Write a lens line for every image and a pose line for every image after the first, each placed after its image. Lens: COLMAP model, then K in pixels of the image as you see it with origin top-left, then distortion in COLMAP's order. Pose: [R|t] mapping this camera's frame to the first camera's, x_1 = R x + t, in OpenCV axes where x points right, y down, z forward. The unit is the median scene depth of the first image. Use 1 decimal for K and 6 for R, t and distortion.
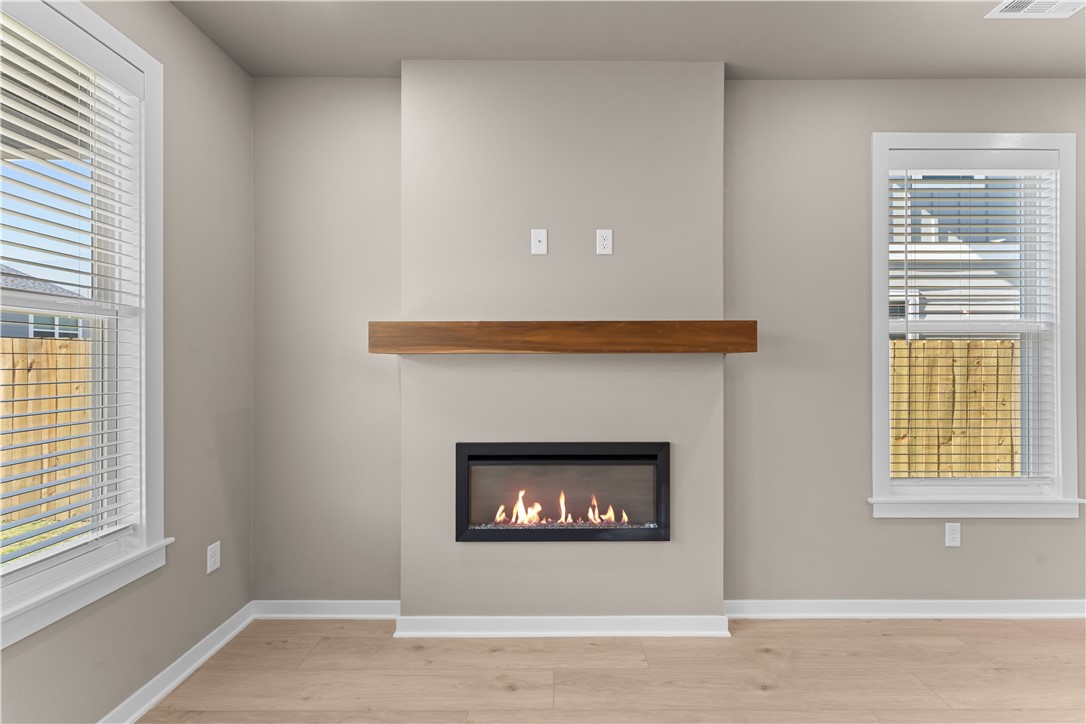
lens RADIAL K [[442.7, 0, 561.9], [0, 442.7, 365.7], [0, 0, 1]] dist [-0.000636, 0.000059]
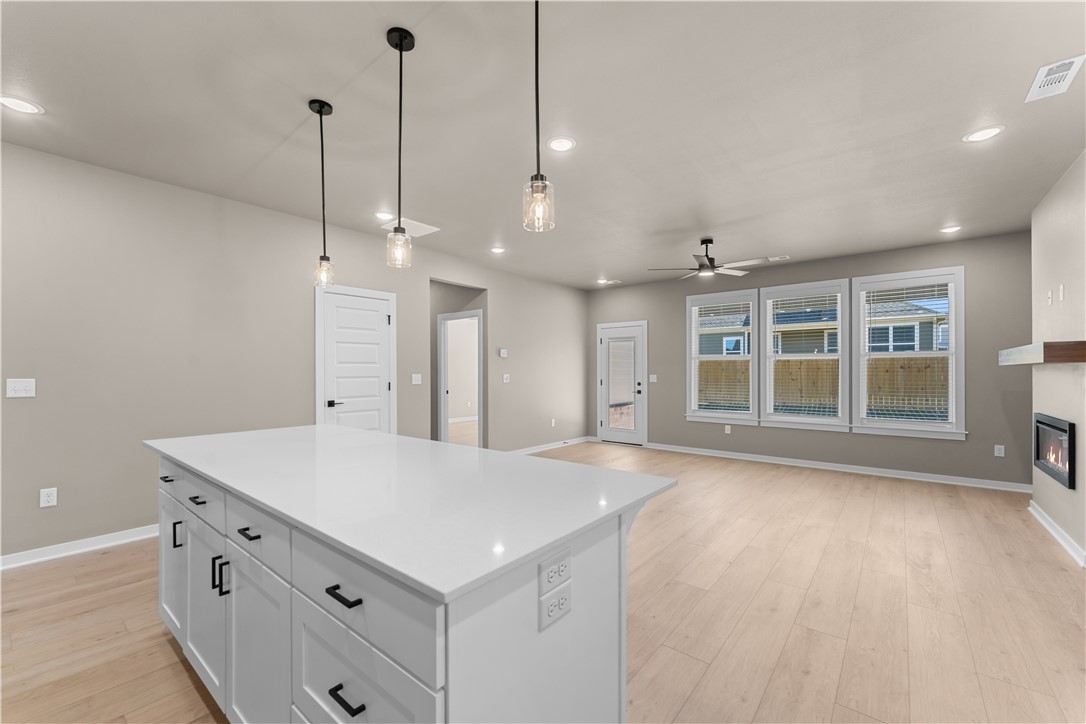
lens RADIAL K [[442.7, 0, 540.4], [0, 442.7, 371.3], [0, 0, 1]] dist [-0.000636, 0.000059]
pose [[-0.632867, 0.001567, -0.774259, 2.512582], [-0.003764, 0.999980, 0.005100, -0.001113], [0.774251, 0.006142, -0.632849, 0.559496]]
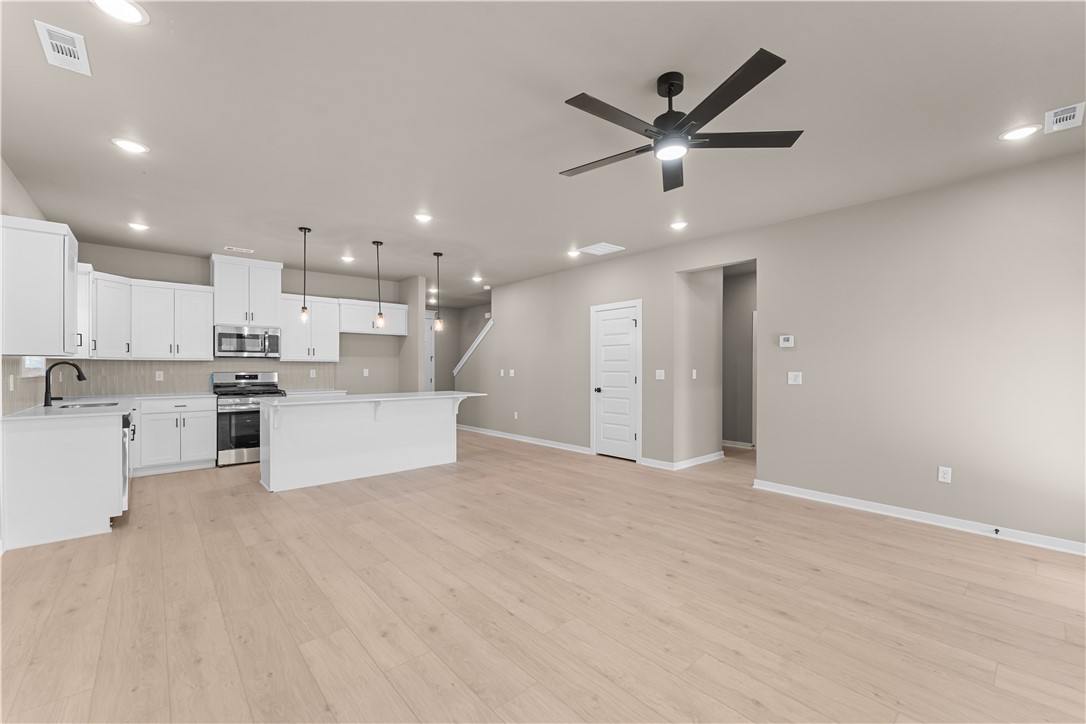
lens RADIAL K [[442.7, 0, 541.4], [0, 442.7, 367.2], [0, 0, 1]] dist [-0.000636, 0.000059]
pose [[-0.659631, -0.000169, 0.751589, -0.492084], [0.003283, 0.999990, 0.003106, 0.003751], [-0.751582, 0.004516, -0.659624, 0.698504]]
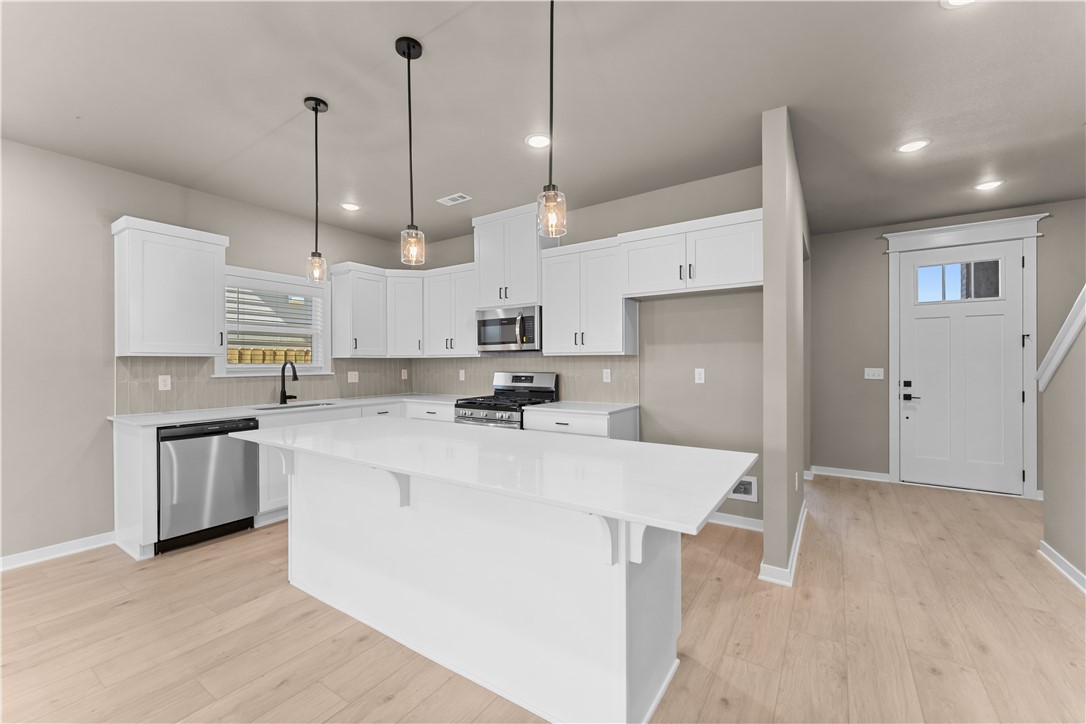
lens RADIAL K [[442.7, 0, 539.8], [0, 442.7, 360.6], [0, 0, 1]] dist [-0.000636, 0.000059]
pose [[0.557634, 0.000220, 0.830087, 1.333560], [0.010106, 0.999924, -0.007054, 0.000245], [-0.830026, 0.012322, 0.557589, -1.022934]]
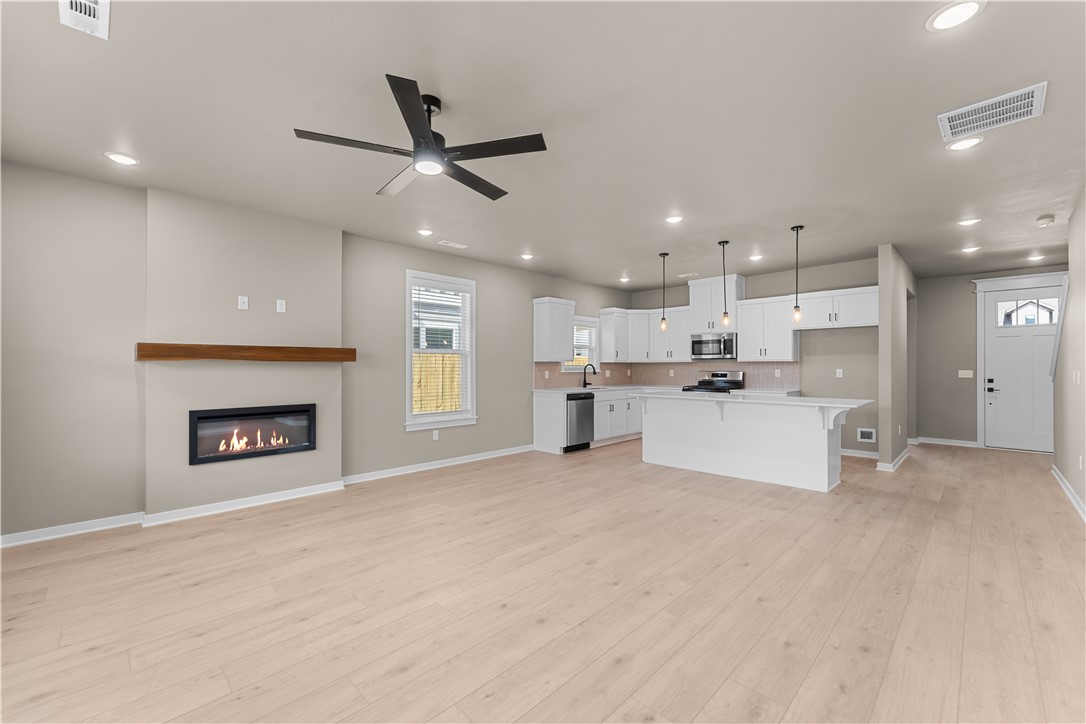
lens RADIAL K [[442.7, 0, 540.0], [0, 442.7, 364.5], [0, 0, 1]] dist [-0.000636, 0.000059]
pose [[0.706847, 0.002728, 0.707361, -0.502247], [0.005342, 0.999943, -0.009194, 0.011497], [-0.707346, 0.010277, 0.706793, -1.275556]]
